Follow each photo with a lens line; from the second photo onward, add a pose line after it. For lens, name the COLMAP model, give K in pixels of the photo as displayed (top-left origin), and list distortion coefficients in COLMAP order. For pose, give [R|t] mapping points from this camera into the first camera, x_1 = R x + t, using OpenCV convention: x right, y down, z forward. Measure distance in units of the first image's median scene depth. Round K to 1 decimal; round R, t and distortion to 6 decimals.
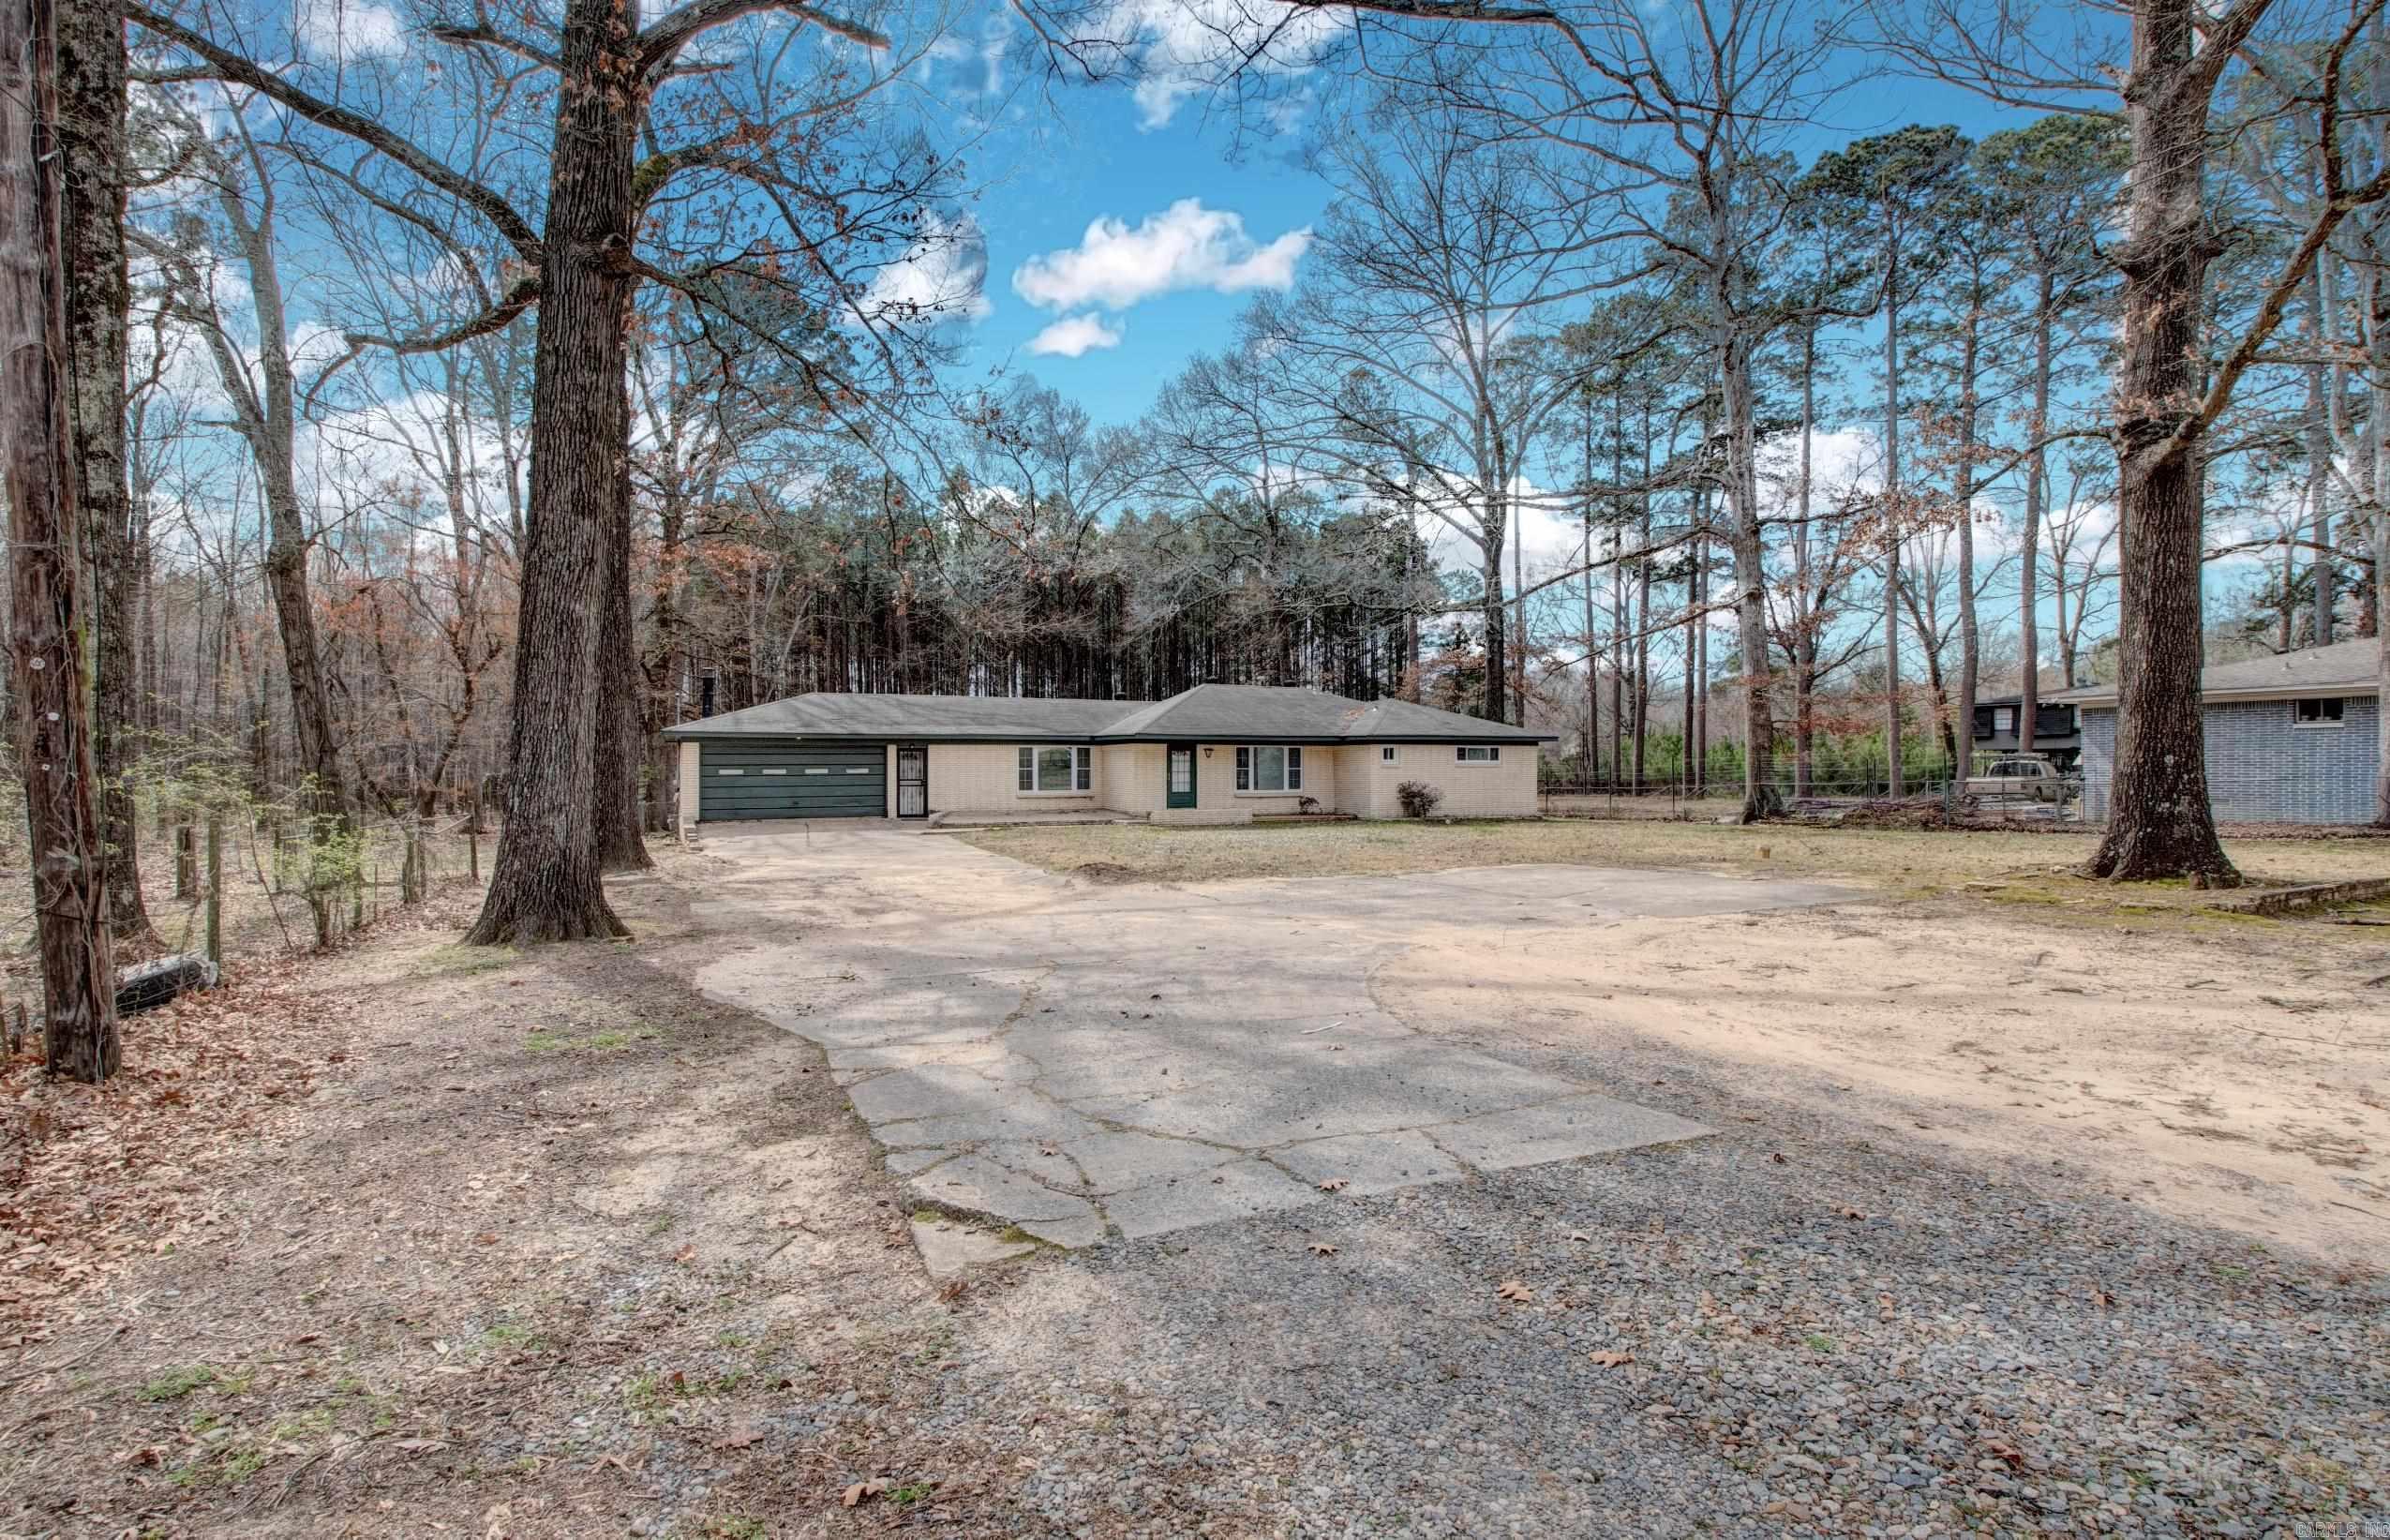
lens RADIAL K [[1130.4, 0, 1191.1], [0, 1130.4, 763.8], [0, 0, 1]] dist [-0.002321, -0.000371]
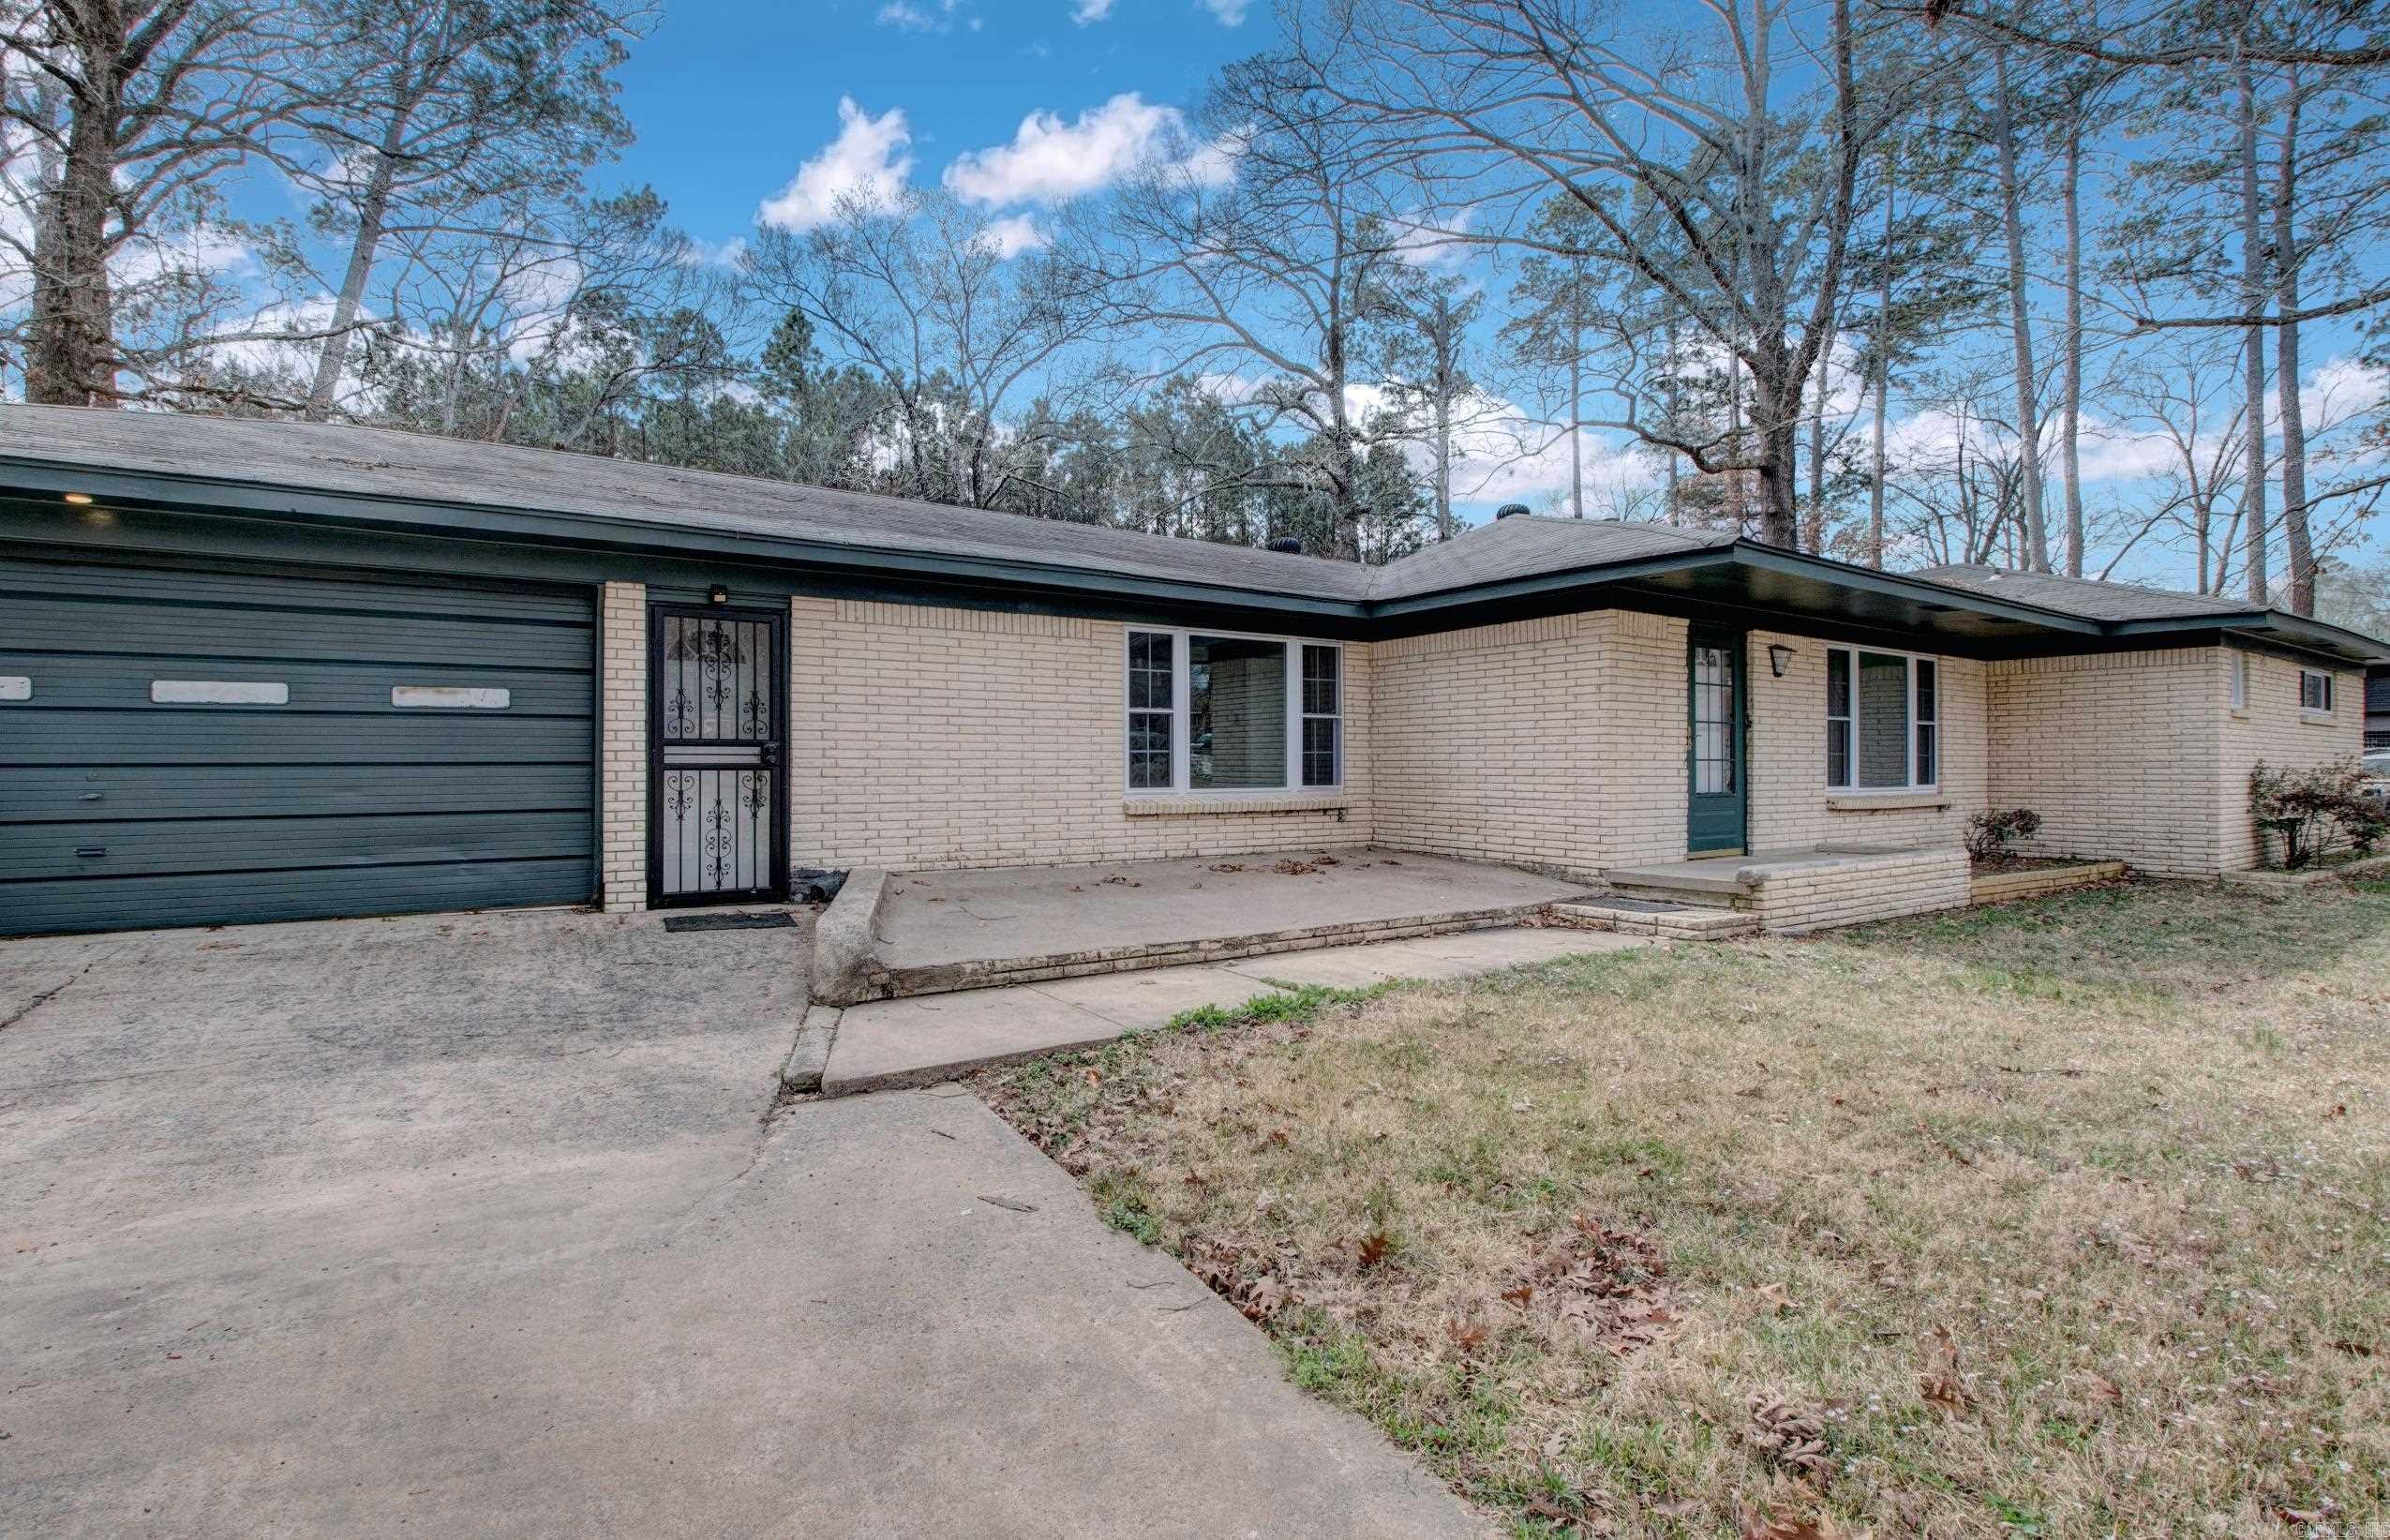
lens RADIAL K [[1130.4, 0, 1191.1], [0, 1130.4, 763.8], [0, 0, 1]] dist [-0.002321, -0.000371]
pose [[0.985878, 0.004253, 0.167411, -0.185402], [-0.003910, 0.999990, -0.002380, 0.018482], [-0.167419, 0.001692, 0.985884, 0.736641]]
